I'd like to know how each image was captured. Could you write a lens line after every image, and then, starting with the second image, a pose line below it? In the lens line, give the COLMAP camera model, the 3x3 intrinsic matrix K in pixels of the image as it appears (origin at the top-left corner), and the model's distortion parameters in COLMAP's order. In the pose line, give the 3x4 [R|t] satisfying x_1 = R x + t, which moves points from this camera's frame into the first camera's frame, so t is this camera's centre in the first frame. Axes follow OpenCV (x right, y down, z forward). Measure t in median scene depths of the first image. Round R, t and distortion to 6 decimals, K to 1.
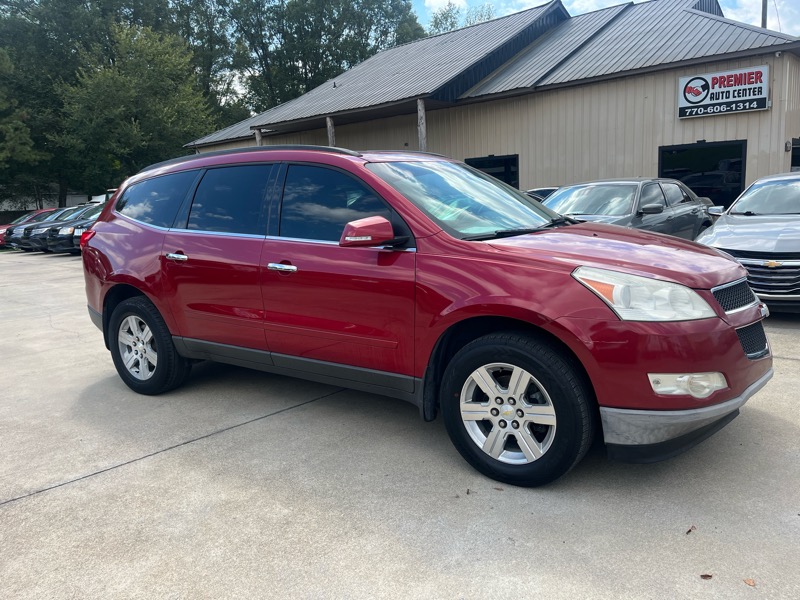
lens RADIAL K [[603.1, 0, 395.7], [0, 603.1, 299.5], [0, 0, 1]] dist [0.070599, -0.105565]
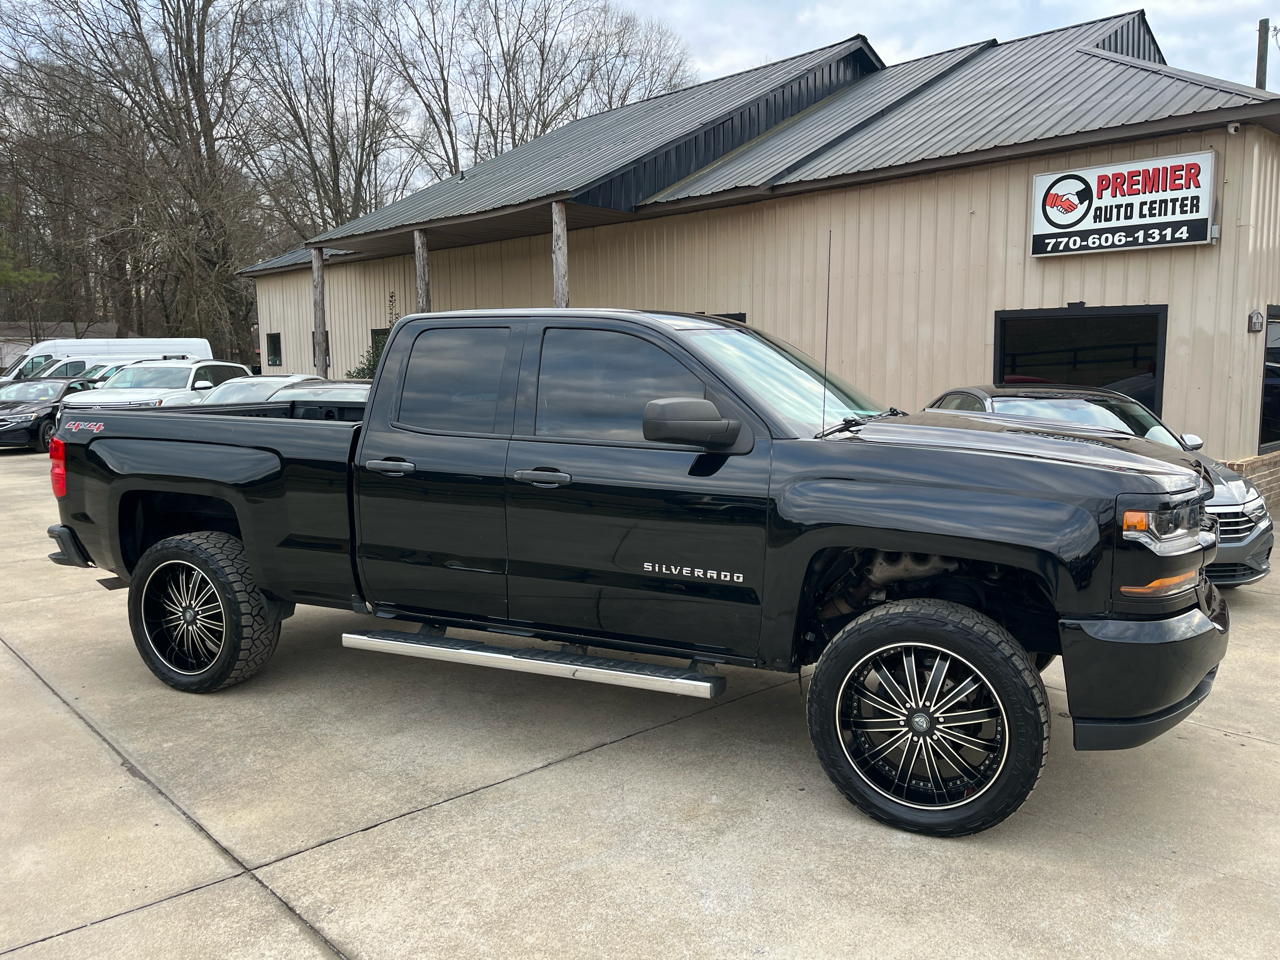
lens RADIAL K [[959.0, 0, 647.3], [0, 959.0, 473.2], [0, 0, 1]] dist [0.085677, -0.113336]
pose [[0.997592, 0.047623, -0.050419, 0.203901], [-0.050216, 0.997411, -0.051466, -0.067499], [0.047837, 0.053874, 0.997401, 0.215346]]
